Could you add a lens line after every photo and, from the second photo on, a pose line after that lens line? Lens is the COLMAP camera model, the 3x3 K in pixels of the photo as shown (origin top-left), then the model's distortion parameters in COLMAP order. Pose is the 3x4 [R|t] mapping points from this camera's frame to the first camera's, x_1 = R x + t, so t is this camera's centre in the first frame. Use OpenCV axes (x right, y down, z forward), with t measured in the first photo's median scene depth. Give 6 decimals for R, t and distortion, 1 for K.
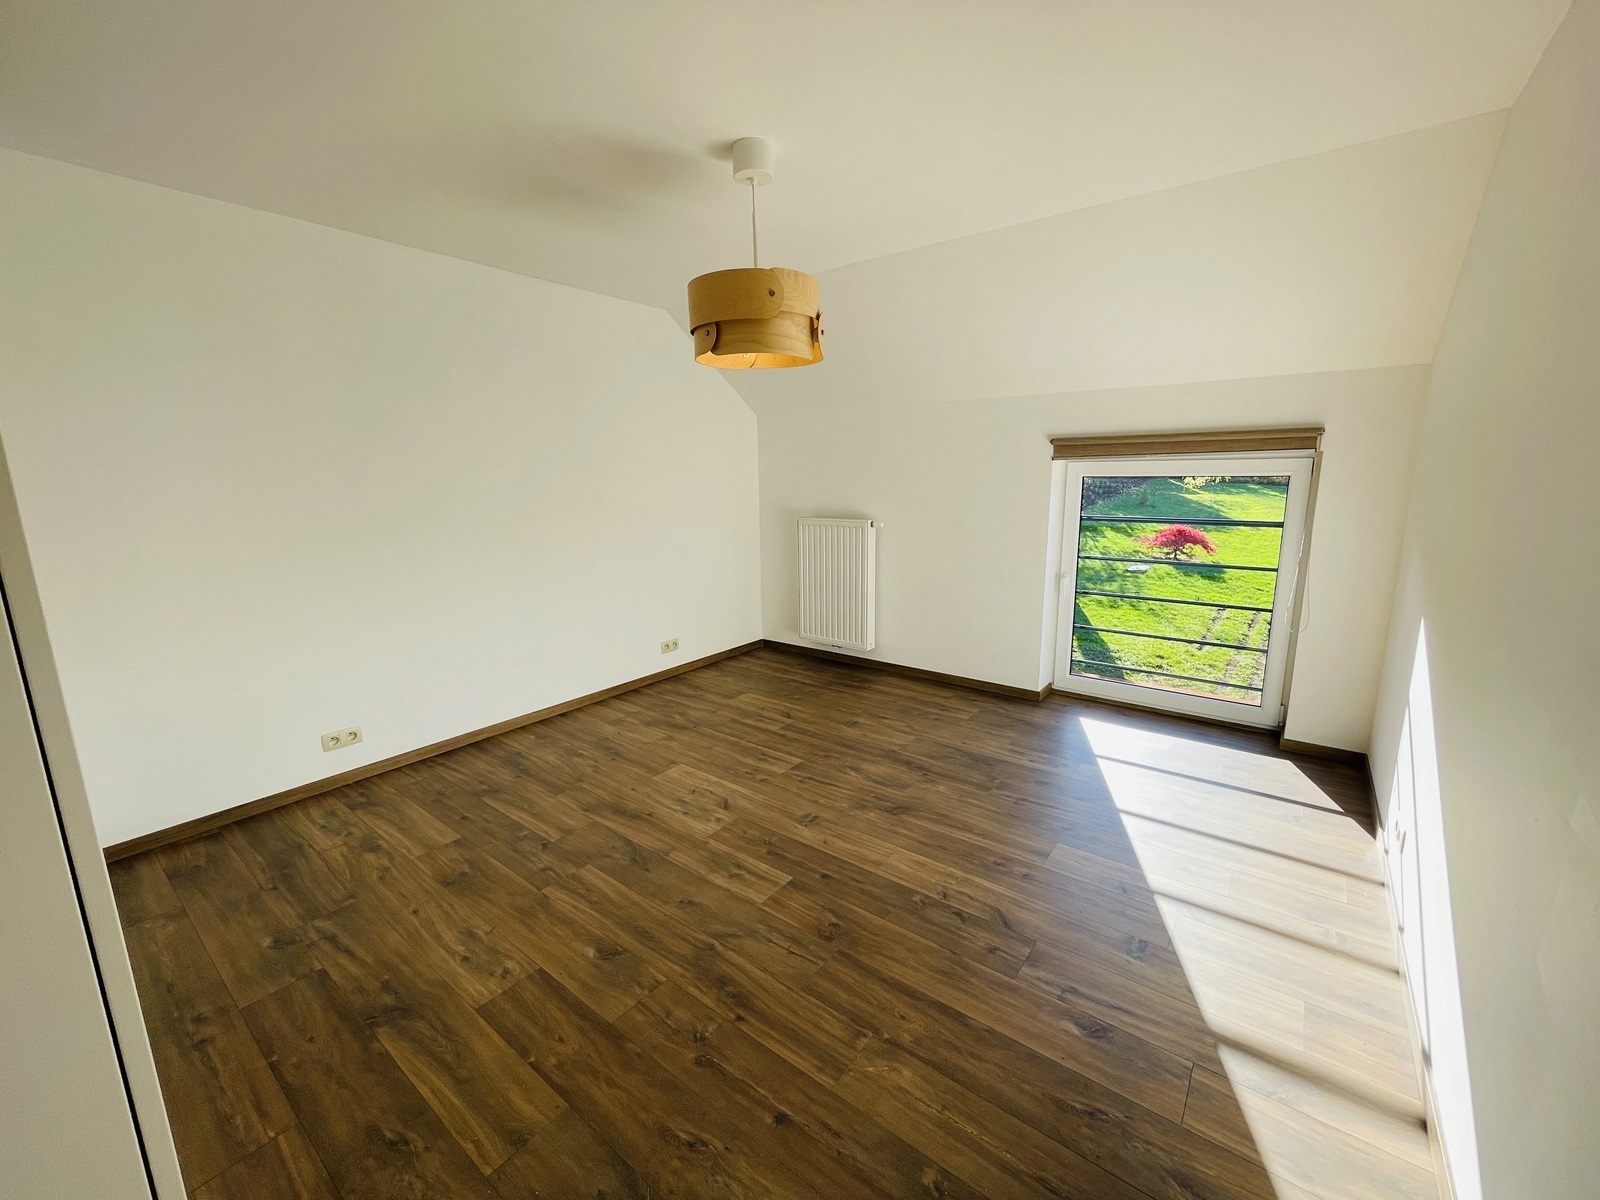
lens RADIAL K [[646.4, 0, 800.0], [0, 646.4, 600.0], [0, 0, 1]] dist [-0.003048, 0.000068]
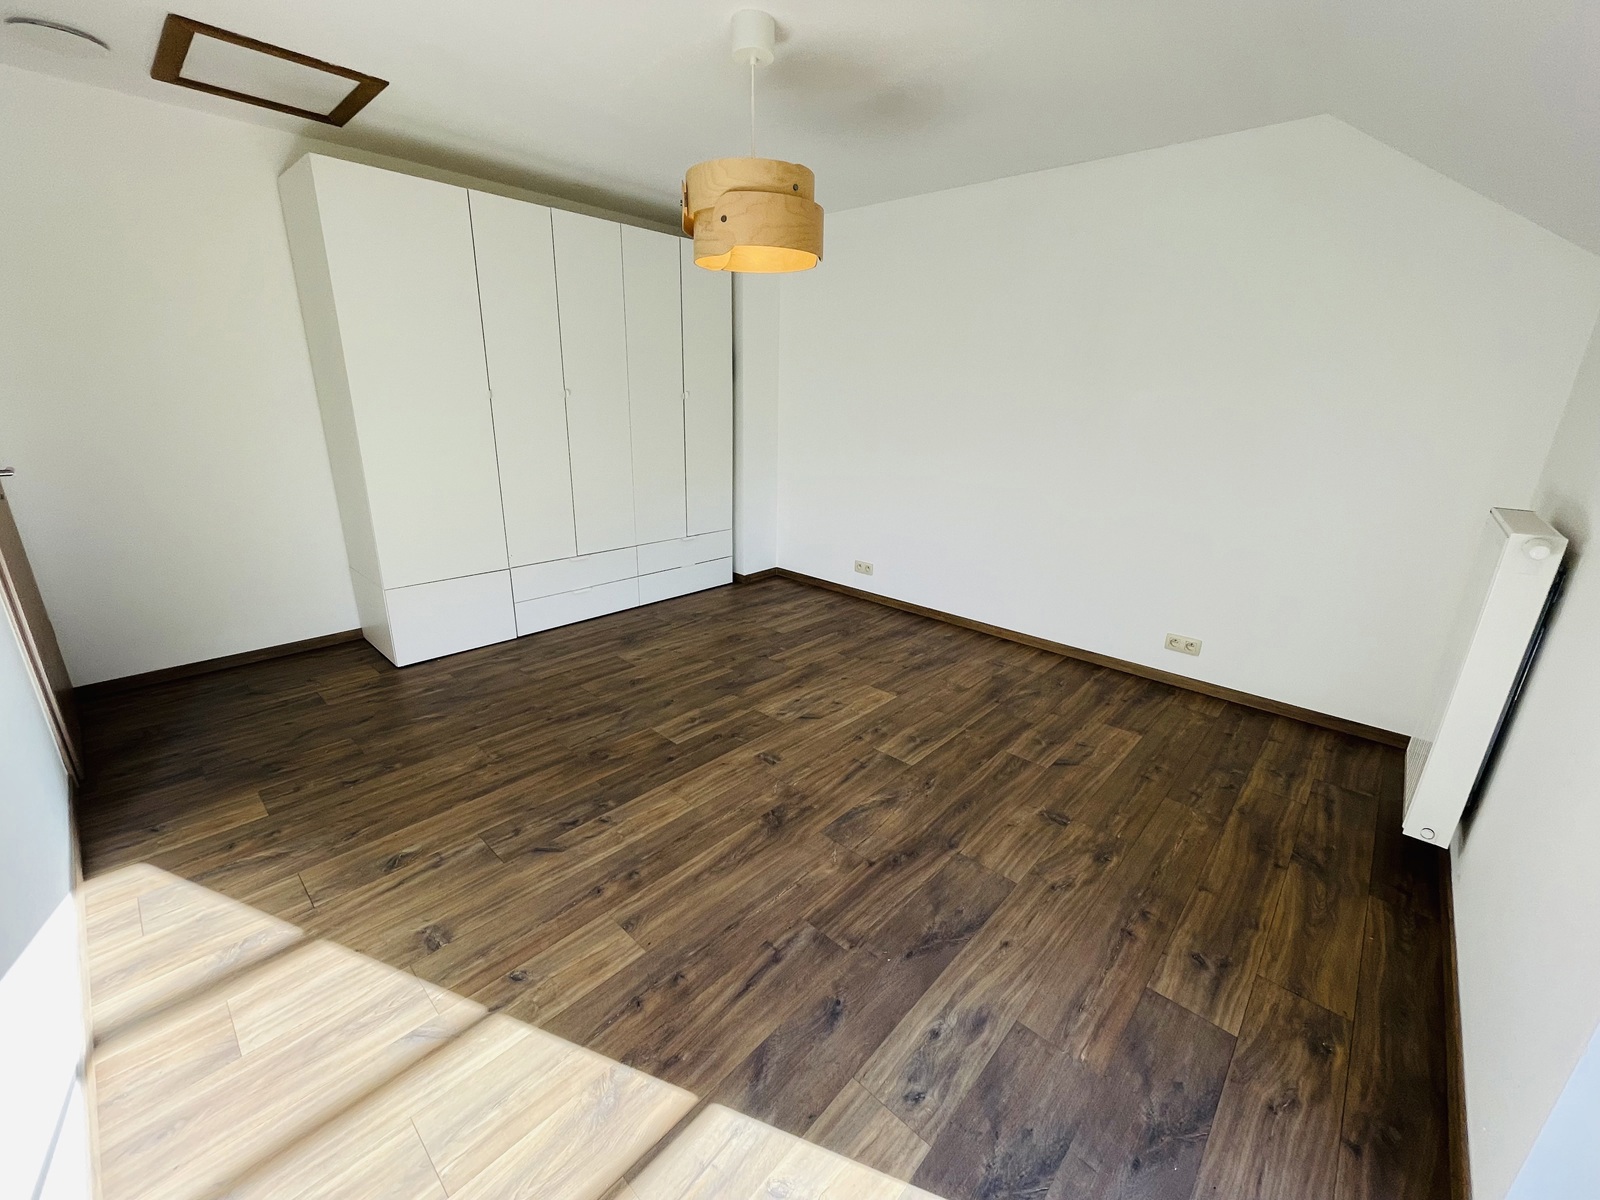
lens RADIAL K [[646.4, 0, 800.0], [0, 646.4, 600.0], [0, 0, 1]] dist [-0.003048, 0.000068]
pose [[-0.086221, 0.316488, -0.944670, 0.815272], [-0.216370, 0.919621, 0.327844, -0.193229], [0.972497, 0.232665, -0.010812, 0.973222]]
